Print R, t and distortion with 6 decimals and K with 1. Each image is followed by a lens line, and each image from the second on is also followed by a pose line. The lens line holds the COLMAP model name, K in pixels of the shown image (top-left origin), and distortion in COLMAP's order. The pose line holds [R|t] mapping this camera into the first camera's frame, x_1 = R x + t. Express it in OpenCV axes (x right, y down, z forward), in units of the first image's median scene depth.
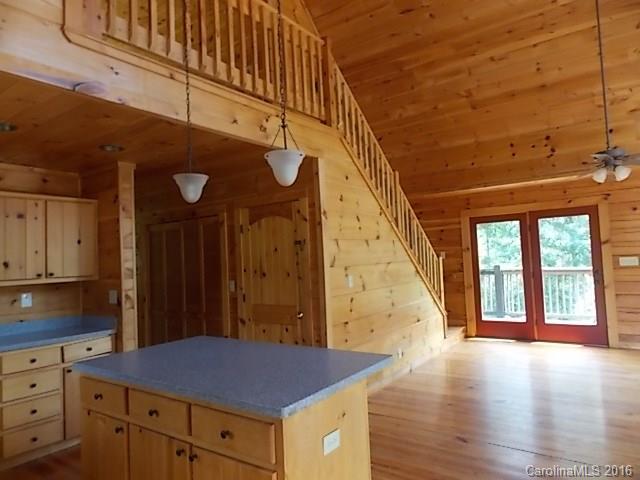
lens RADIAL K [[434.7, 0, 320.0], [0, 434.7, 240.0], [0, 0, 1]] dist [0.004733, 0.001869]
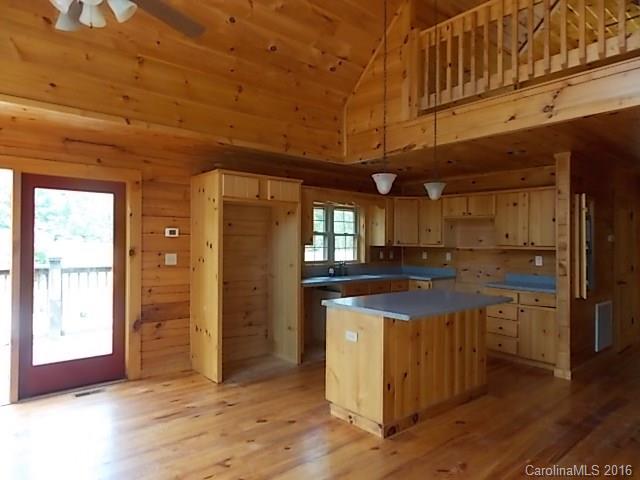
lens RADIAL K [[434.7, 0, 320.0], [0, 434.7, 240.0], [0, 0, 1]] dist [0.004733, 0.001869]
pose [[-0.273996, 0.033413, -0.961150, 0.933591], [0.037228, 0.999016, 0.024117, 0.007491], [0.961010, -0.029173, -0.274970, 0.725195]]
